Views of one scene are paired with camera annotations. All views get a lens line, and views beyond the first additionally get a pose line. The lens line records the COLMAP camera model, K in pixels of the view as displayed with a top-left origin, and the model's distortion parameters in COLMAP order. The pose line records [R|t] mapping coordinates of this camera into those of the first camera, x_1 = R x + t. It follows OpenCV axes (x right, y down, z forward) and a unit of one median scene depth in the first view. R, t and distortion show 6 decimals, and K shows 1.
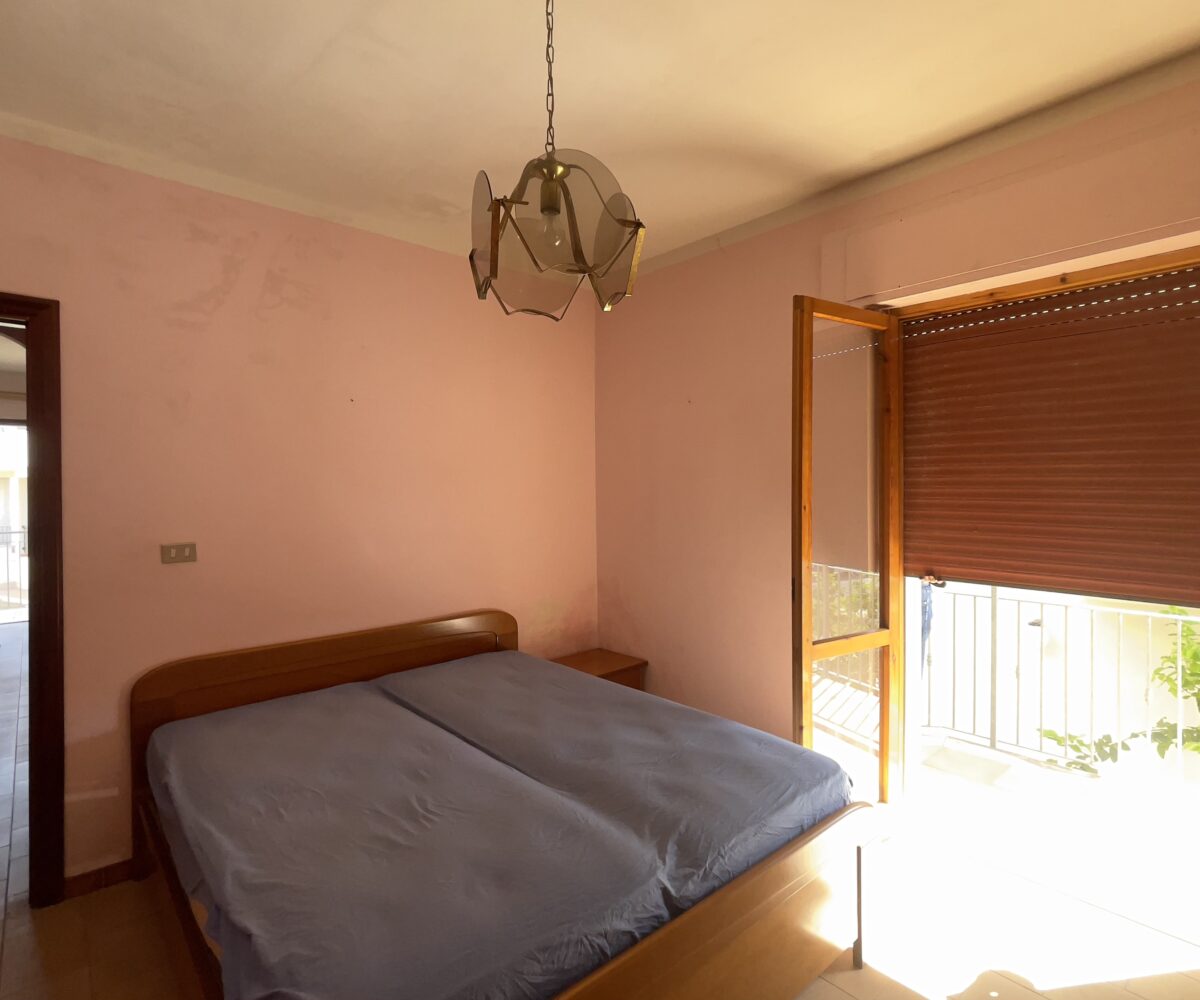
lens RADIAL K [[660.7, 0, 600.0], [0, 660.7, 500.0], [0, 0, 1]] dist [0.001185, 0.000027]
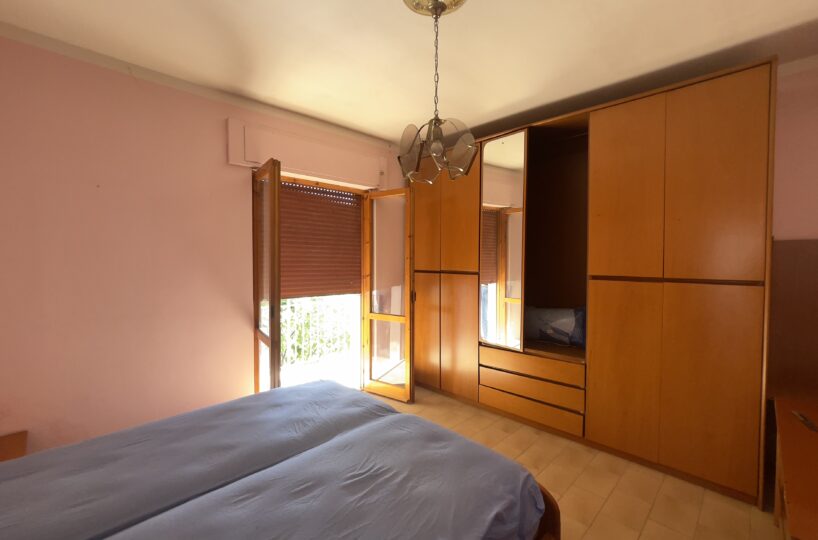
lens RADIAL K [[349.0, 0, 409.0], [0, 349.0, 270.0], [0, 0, 1]] dist [-0.000312, -0.000021]
pose [[-0.060058, -0.032012, 0.997681, -0.822720], [0.017491, 0.999298, 0.033116, -0.013272], [-0.998042, 0.019439, -0.059456, 0.739078]]
